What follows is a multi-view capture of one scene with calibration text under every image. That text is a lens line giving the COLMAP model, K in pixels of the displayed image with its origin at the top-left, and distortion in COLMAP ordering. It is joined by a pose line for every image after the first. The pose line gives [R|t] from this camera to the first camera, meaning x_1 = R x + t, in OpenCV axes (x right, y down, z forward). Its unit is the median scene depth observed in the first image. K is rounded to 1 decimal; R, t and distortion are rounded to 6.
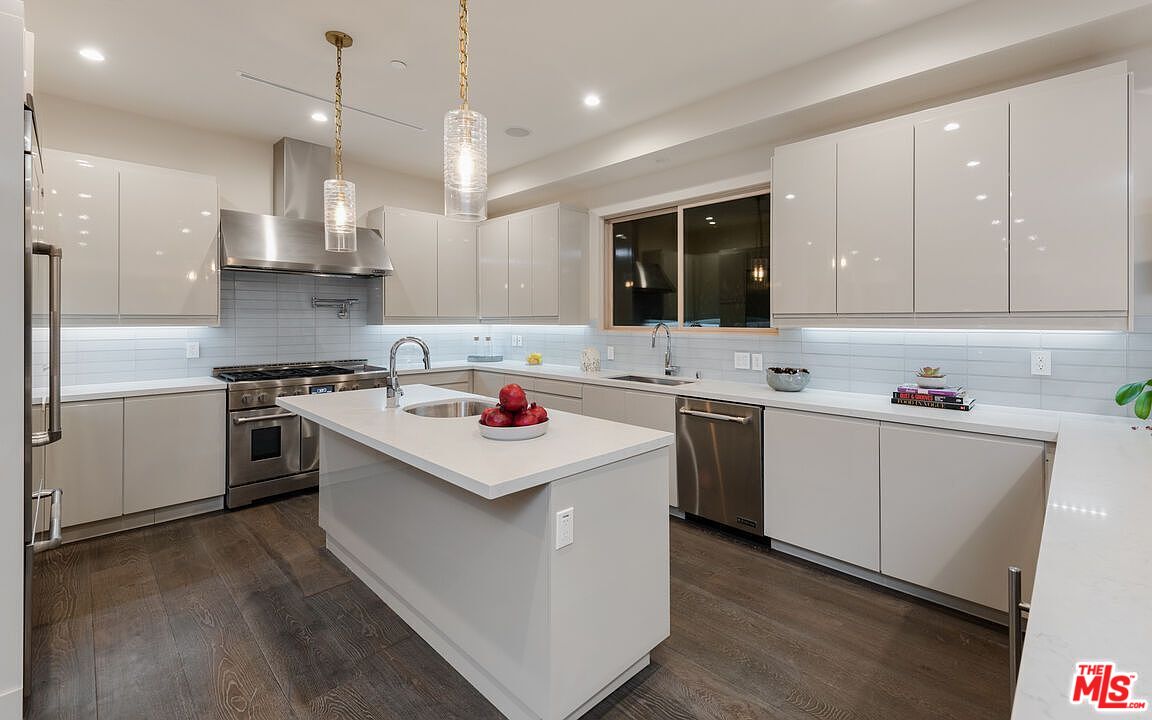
lens RADIAL K [[490.8, 0, 604.7], [0, 490.8, 323.3], [0, 0, 1]] dist [0.001946, -0.000106]
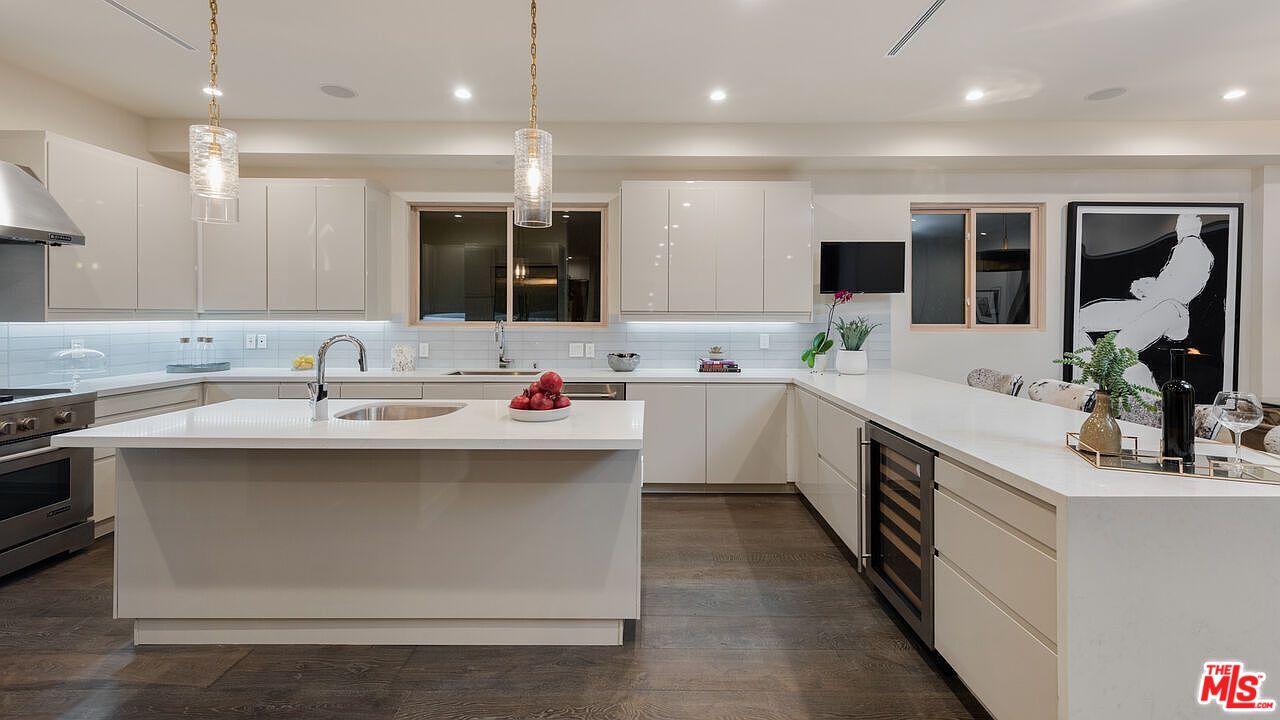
lens RADIAL K [[509.4, 0, 652.2], [0, 509.4, 328.0], [0, 0, 1]] dist [0.015512, -0.000254]
pose [[0.730422, -0.015146, 0.682829, -0.460772], [0.001026, 0.999777, 0.021078, -0.002328], [-0.682996, -0.014695, 0.730274, -0.018682]]
